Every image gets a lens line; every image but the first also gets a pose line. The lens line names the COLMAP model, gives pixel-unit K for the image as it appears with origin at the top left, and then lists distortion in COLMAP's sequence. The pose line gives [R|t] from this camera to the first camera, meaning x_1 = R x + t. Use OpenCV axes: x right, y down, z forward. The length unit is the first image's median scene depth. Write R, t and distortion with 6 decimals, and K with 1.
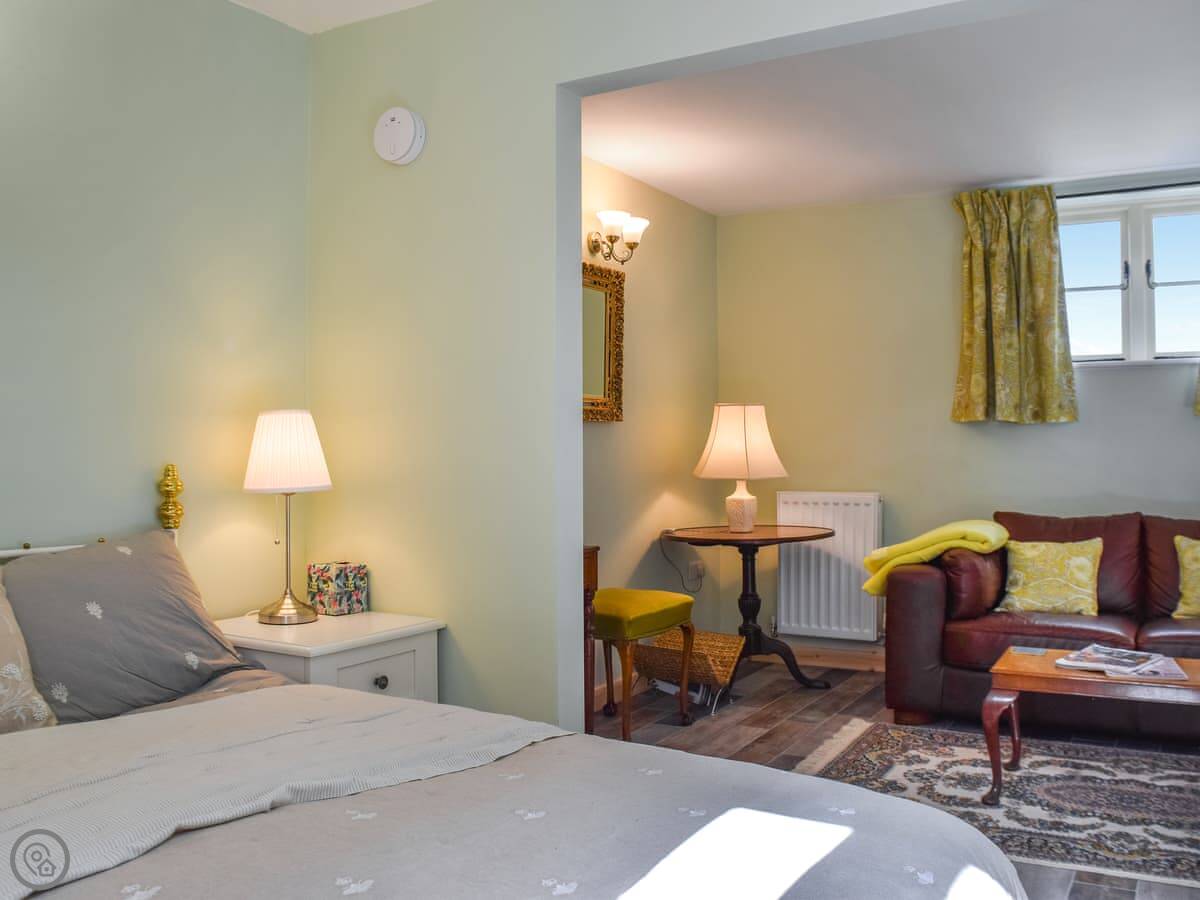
lens RADIAL K [[1094.3, 0, 600.0], [0, 1094.3, 450.0], [0, 0, 1]] dist [-0.095665, 0.017365]
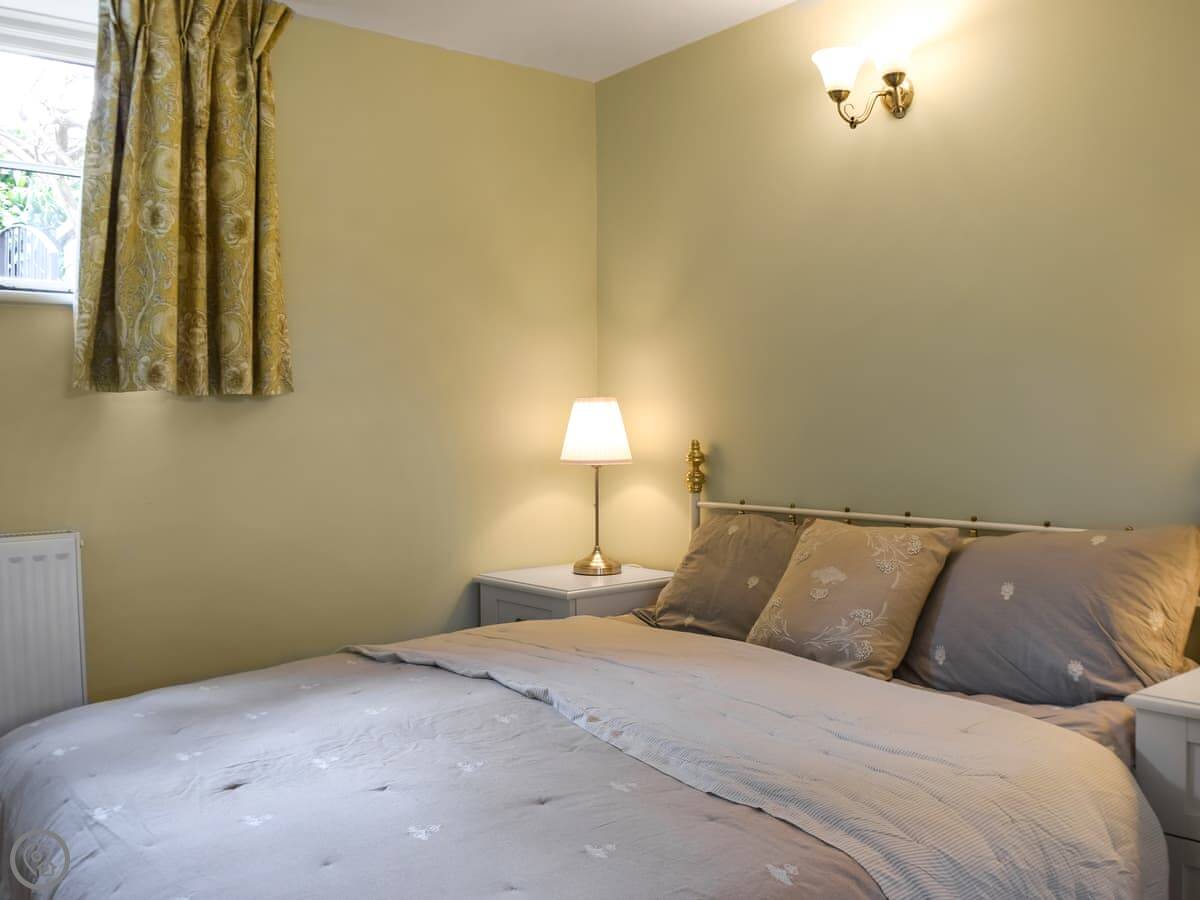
lens RADIAL K [[1094.3, 0, 600.0], [0, 1094.3, 450.0], [0, 0, 1]] dist [-0.095665, 0.017365]
pose [[-0.362421, 0.017187, -0.931856, 0.848084], [0.005995, 0.999852, 0.016110, 0.001085], [0.931995, 0.000253, -0.362470, 1.434707]]
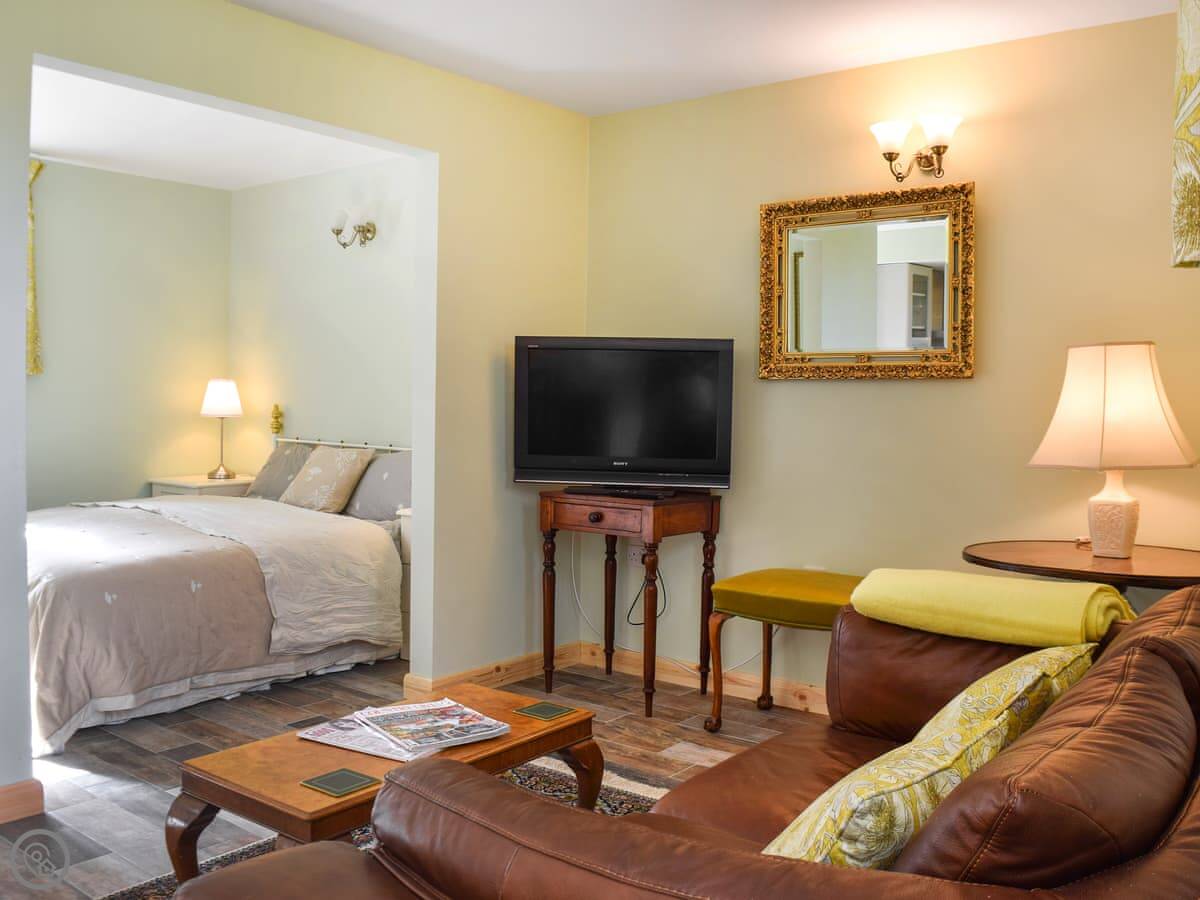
lens RADIAL K [[1094.3, 0, 600.0], [0, 1094.3, 450.0], [0, 0, 1]] dist [-0.095665, 0.017365]
pose [[-0.143417, 0.048704, -0.988463, 1.730789], [-0.017123, 0.998517, 0.051683, -0.021528], [0.989514, 0.024338, -0.142370, 2.040572]]
